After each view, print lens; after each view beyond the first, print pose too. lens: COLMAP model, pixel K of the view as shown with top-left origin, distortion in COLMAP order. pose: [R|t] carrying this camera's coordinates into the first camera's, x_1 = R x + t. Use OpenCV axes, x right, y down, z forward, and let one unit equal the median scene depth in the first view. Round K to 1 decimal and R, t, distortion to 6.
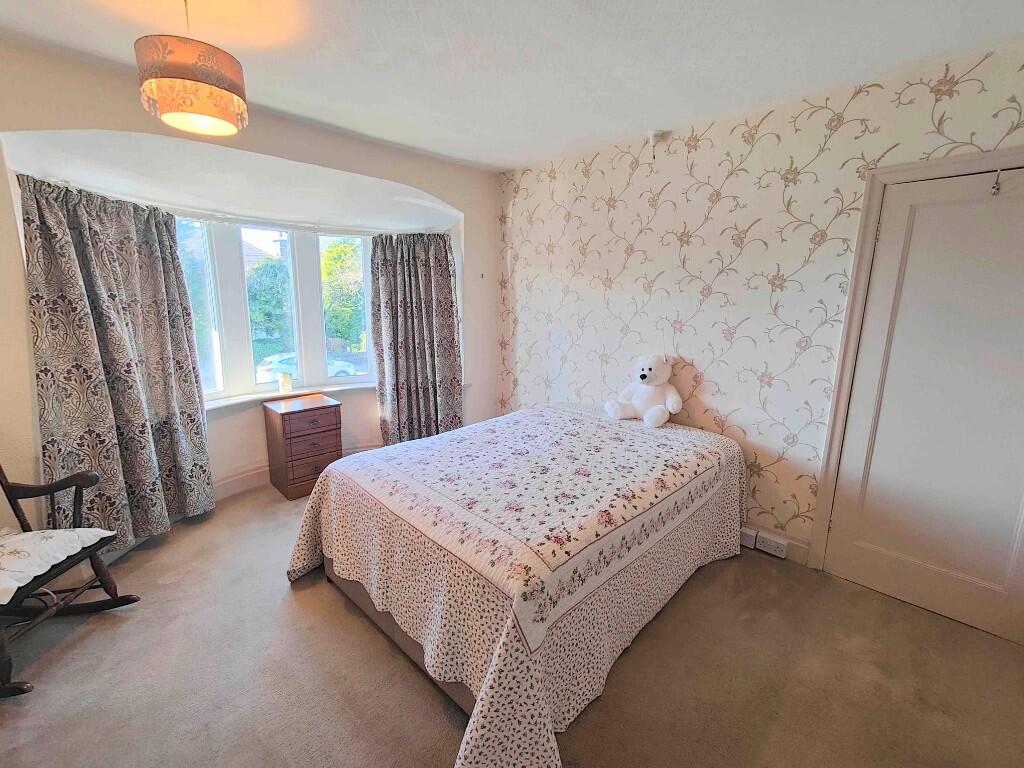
lens RADIAL K [[450.6, 0, 512.0], [0, 450.6, 384.0], [0, 0, 1]] dist [0.011554, -0.005274]
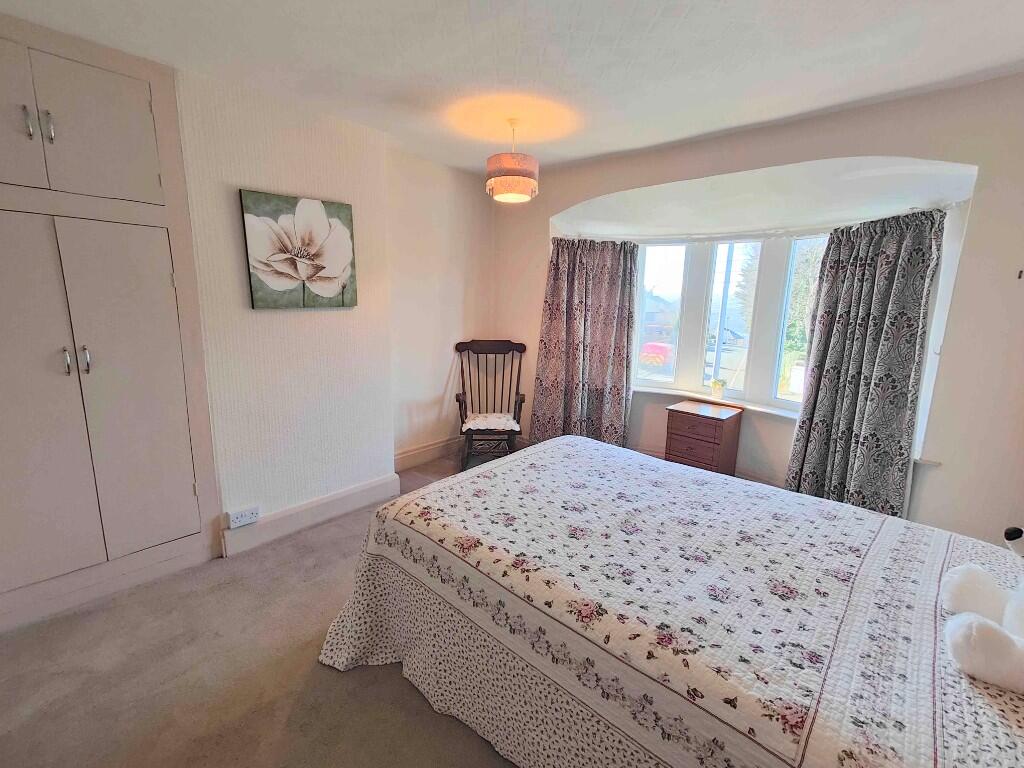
lens RADIAL K [[450.6, 0, 512.0], [0, 450.6, 384.0], [0, 0, 1]] dist [0.011554, -0.005274]
pose [[0.039459, 0.180613, -0.982762, 0.707227], [-0.220435, 0.960870, 0.167739, -0.120099], [0.974603, 0.210017, 0.077729, 0.652443]]
